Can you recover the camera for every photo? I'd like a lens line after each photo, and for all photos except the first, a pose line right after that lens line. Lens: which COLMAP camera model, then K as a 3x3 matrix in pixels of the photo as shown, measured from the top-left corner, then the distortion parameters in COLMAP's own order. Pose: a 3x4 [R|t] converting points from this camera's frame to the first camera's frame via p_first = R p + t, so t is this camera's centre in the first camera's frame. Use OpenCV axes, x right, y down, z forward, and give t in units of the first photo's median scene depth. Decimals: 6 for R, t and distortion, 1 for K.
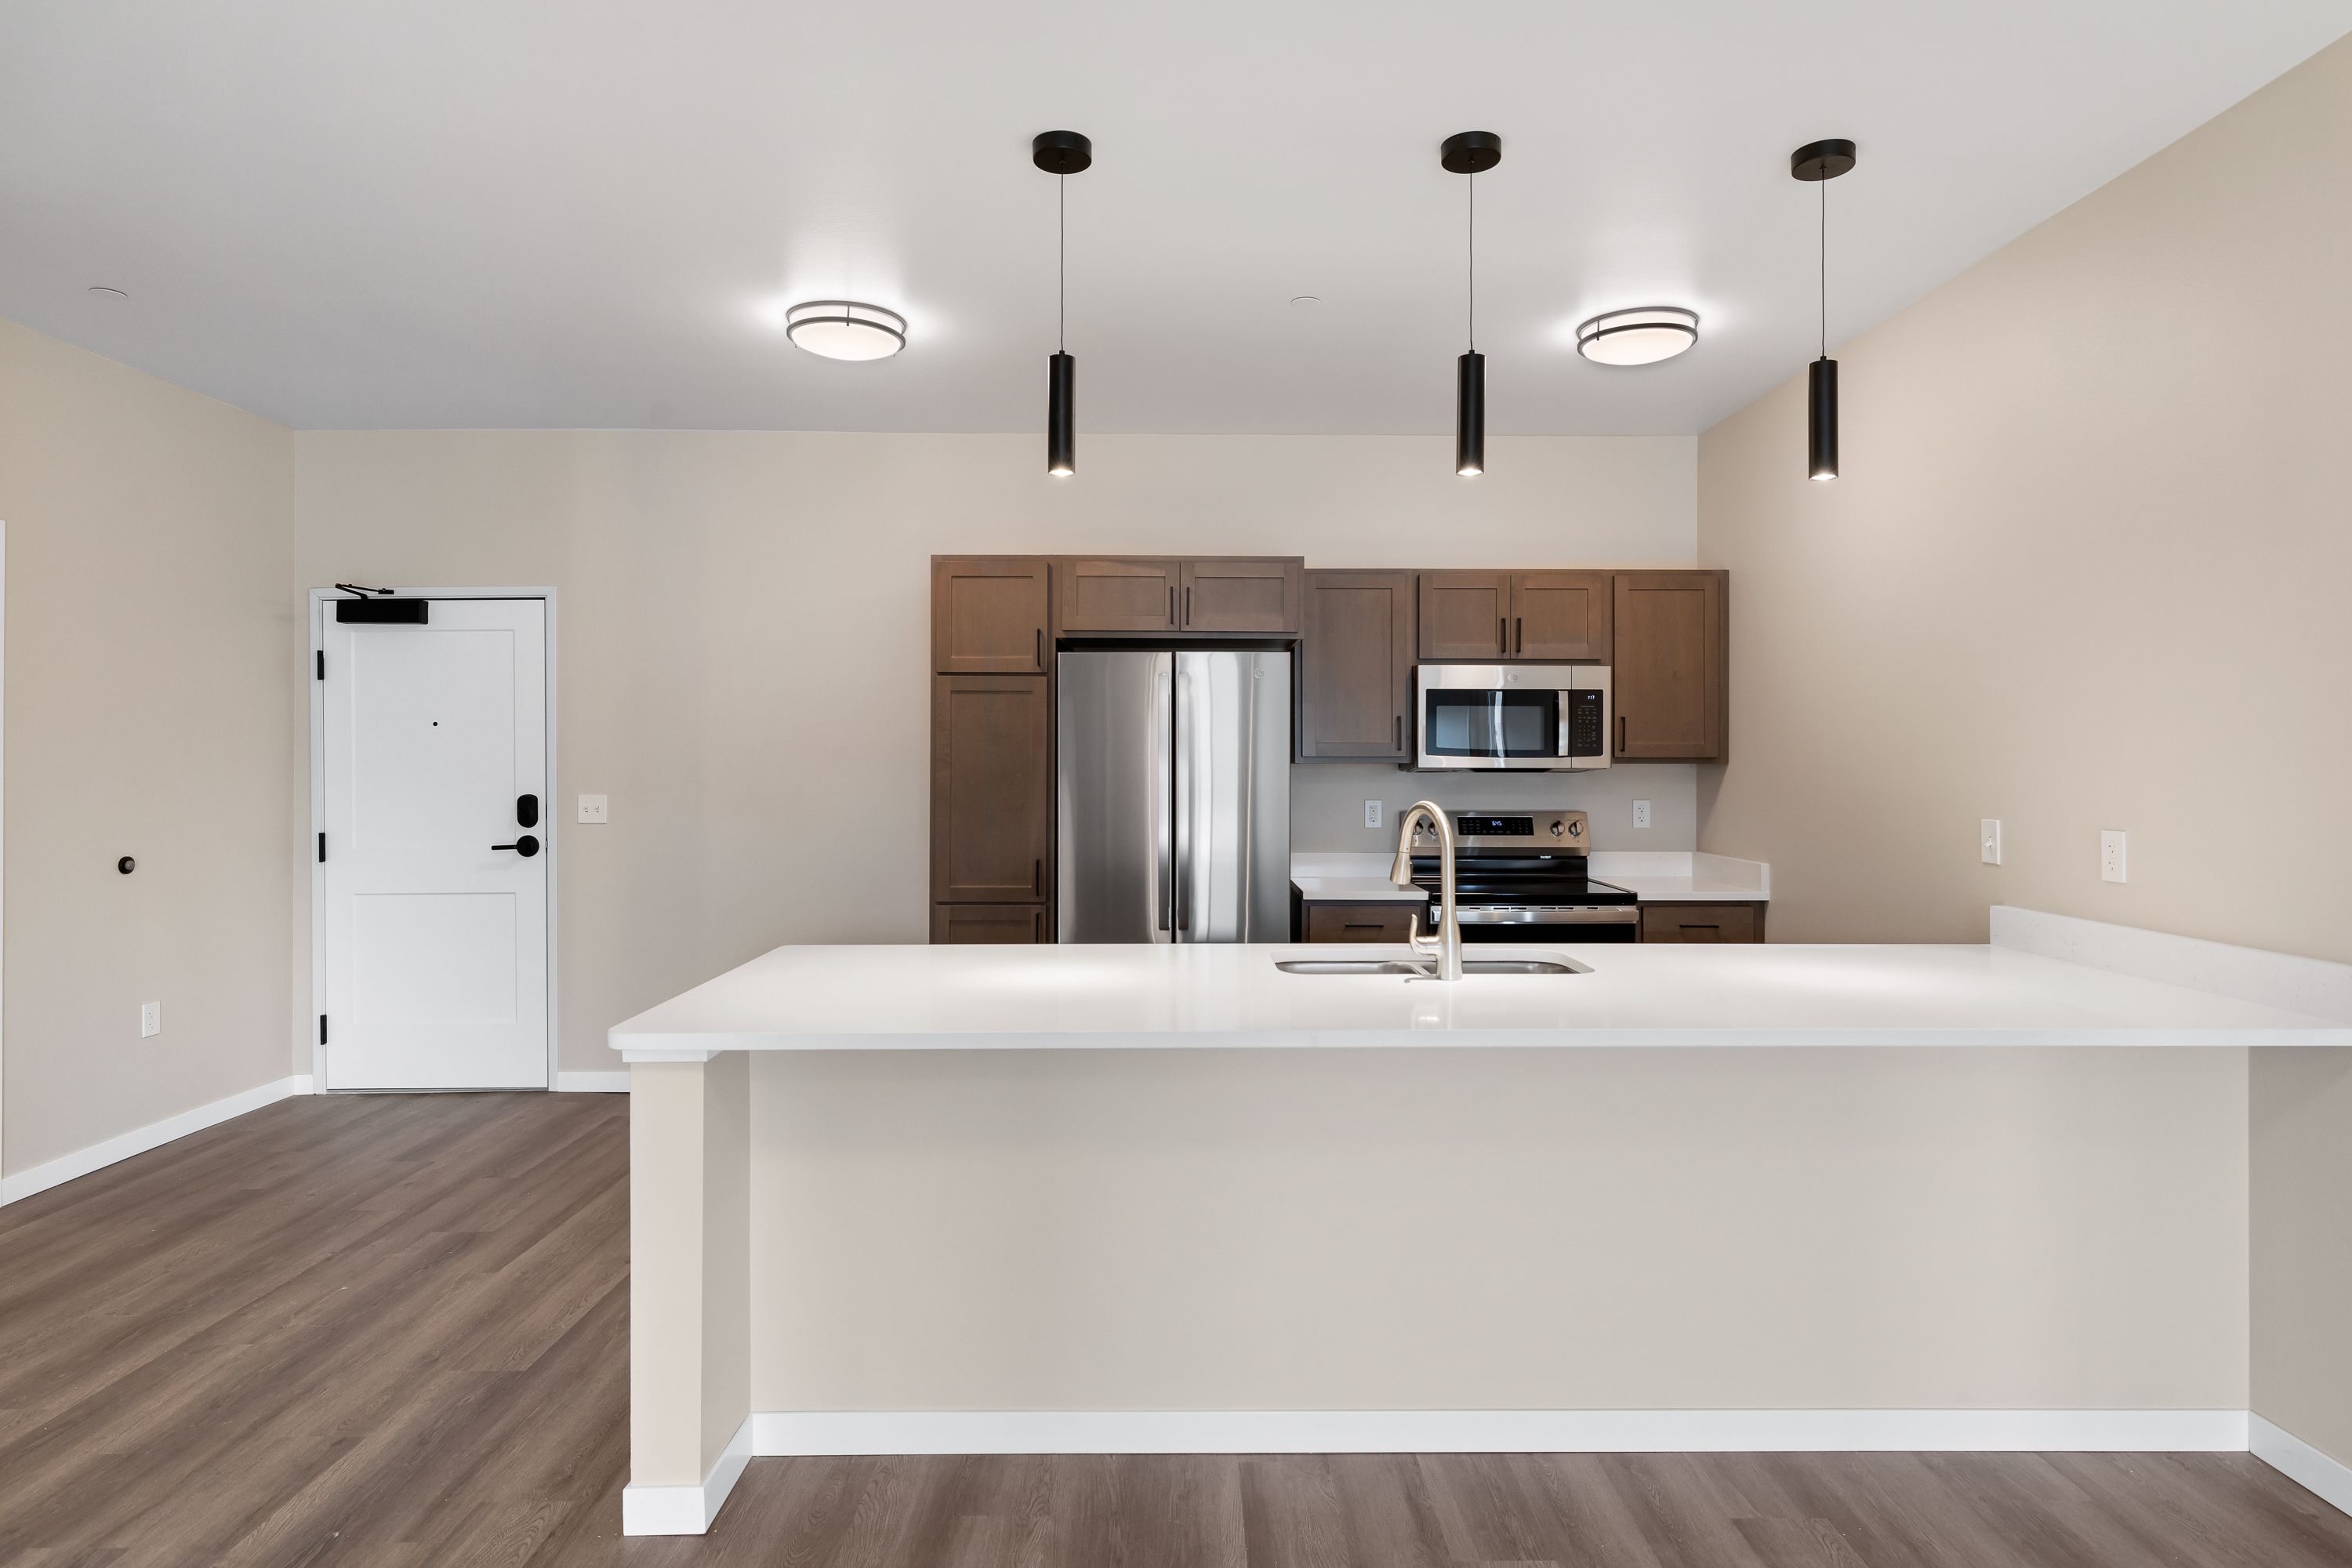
lens RADIAL K [[1431.7, 0, 1168.3], [0, 1431.7, 759.4], [0, 0, 1]] dist [-0.015986, 0.000012]
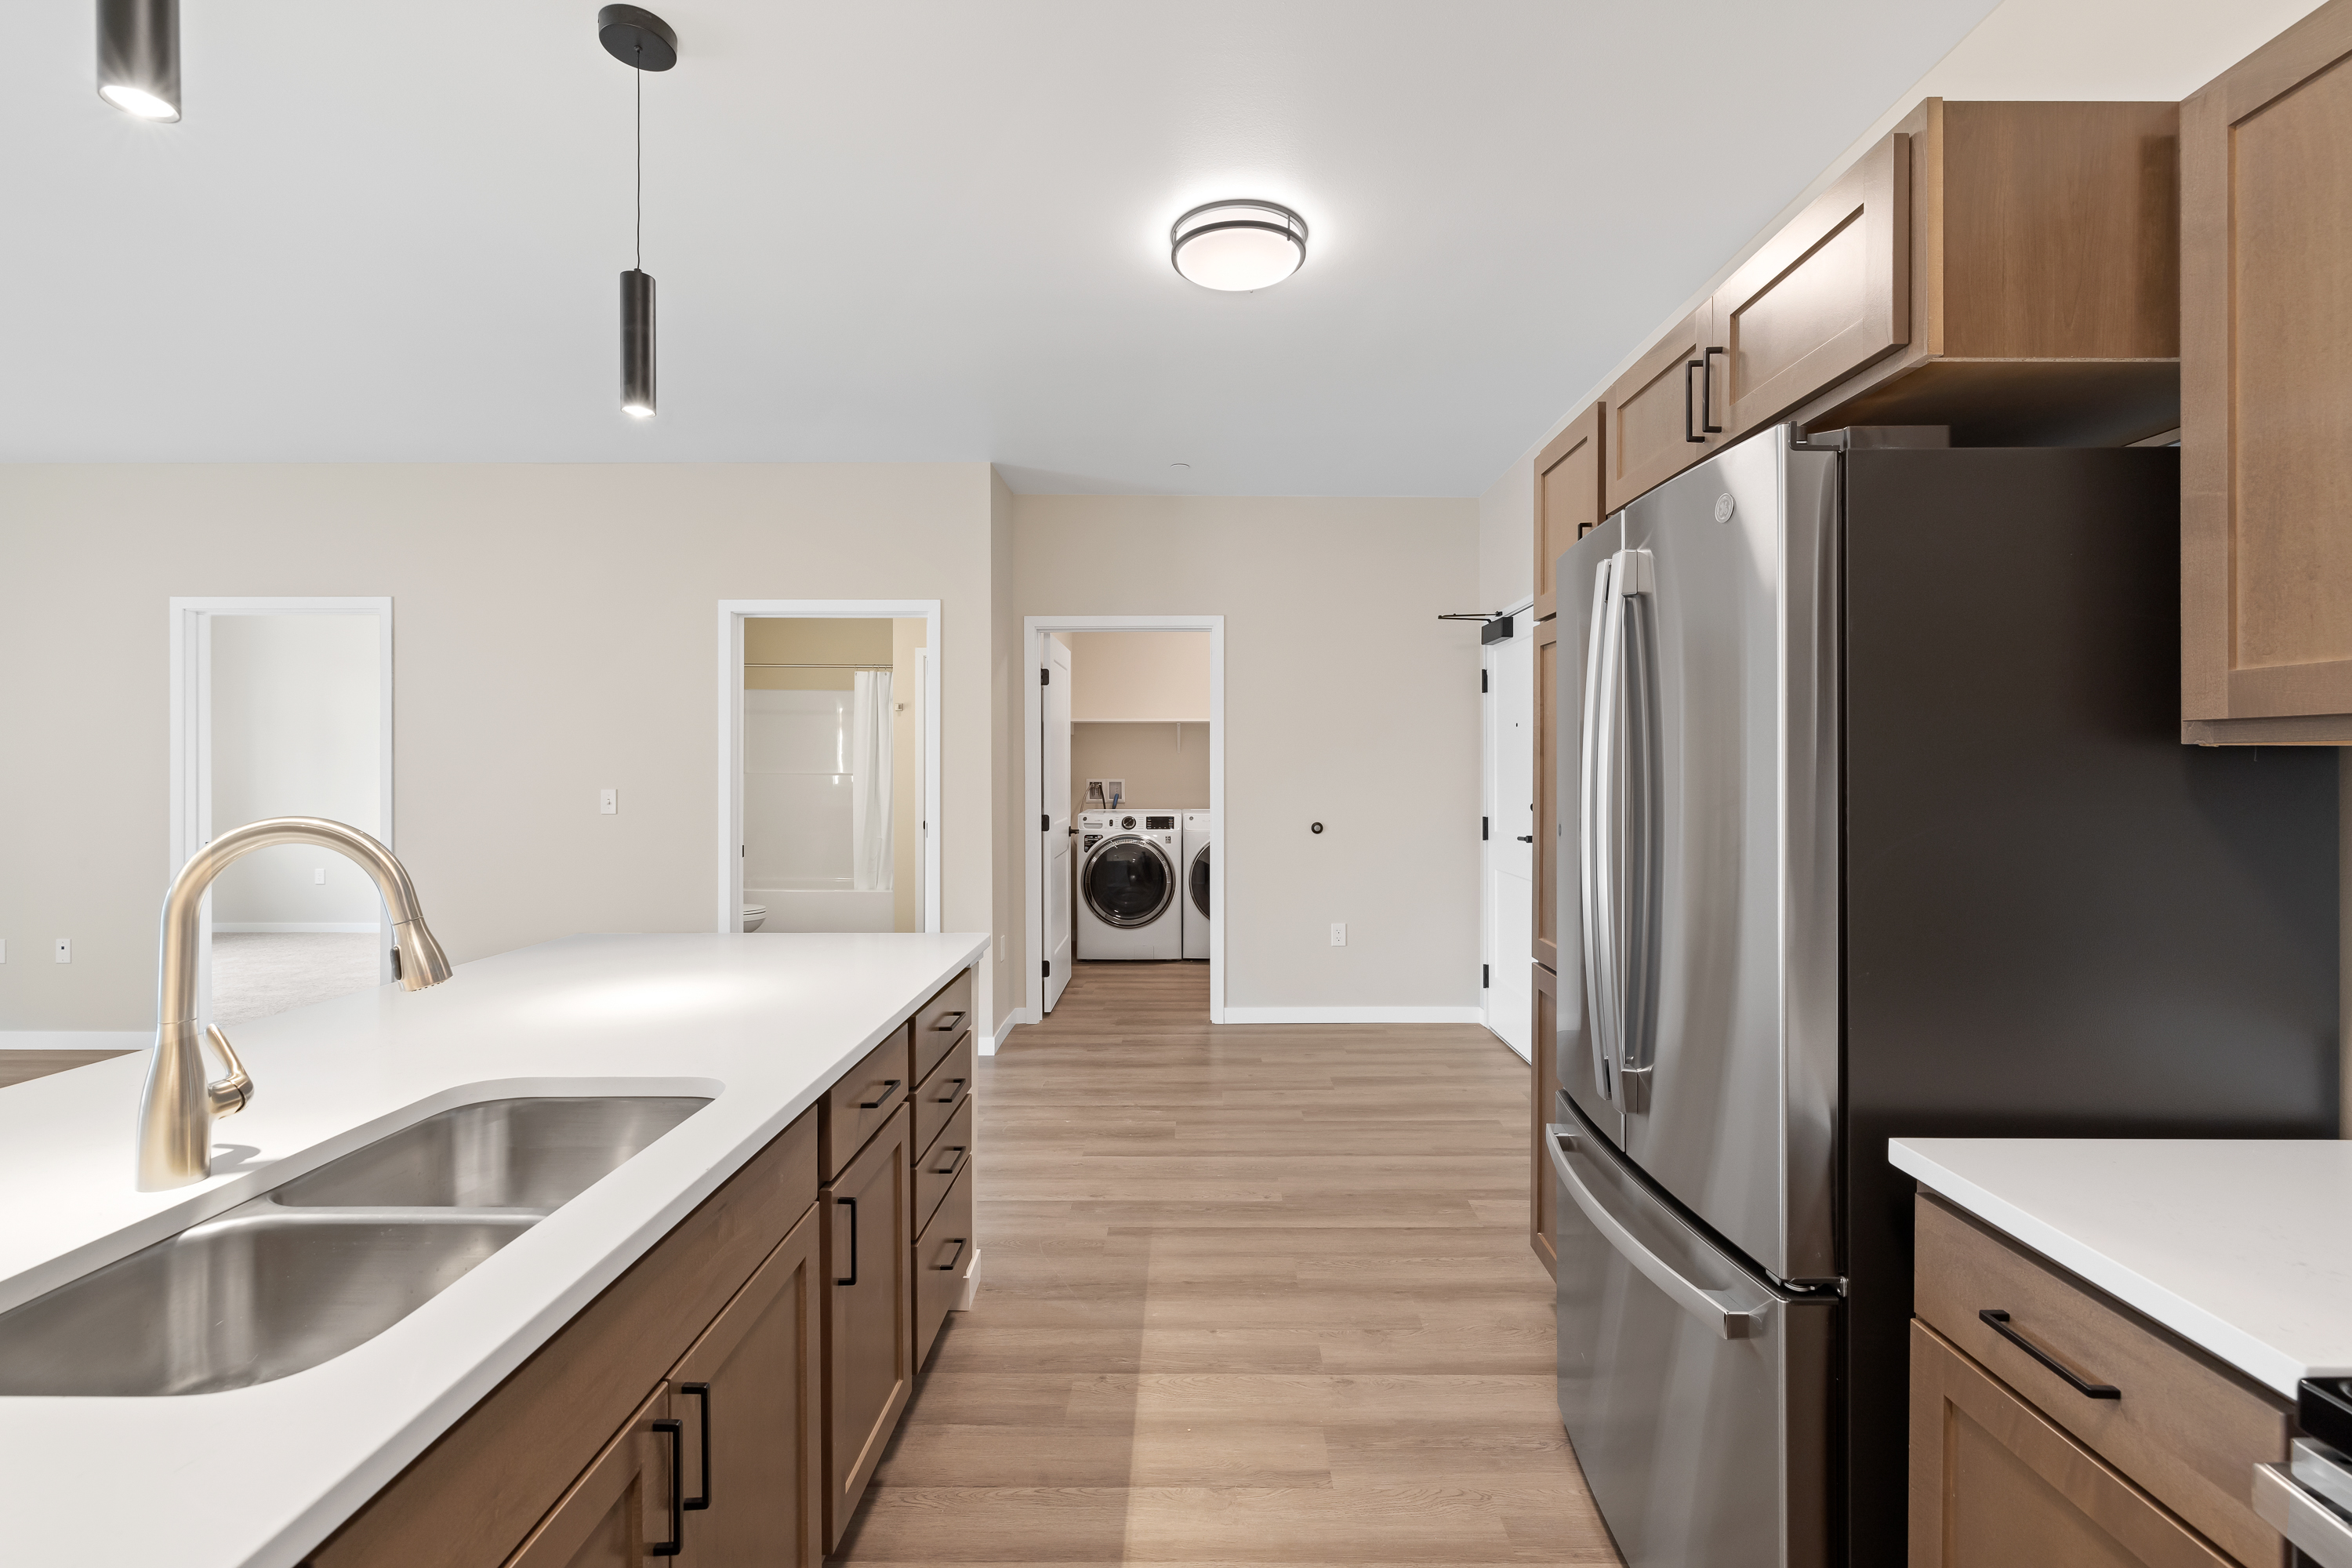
lens RADIAL K [[1017.6, 0, 1168.0], [0, 1017.6, 777.6], [0, 0, 1]] dist [0.004333, -0.002530]
pose [[-0.056525, 0.013158, -0.998314, 0.412893], [0.007046, 0.999894, 0.012780, 0.007294], [0.998376, -0.006311, -0.056611, 1.067691]]
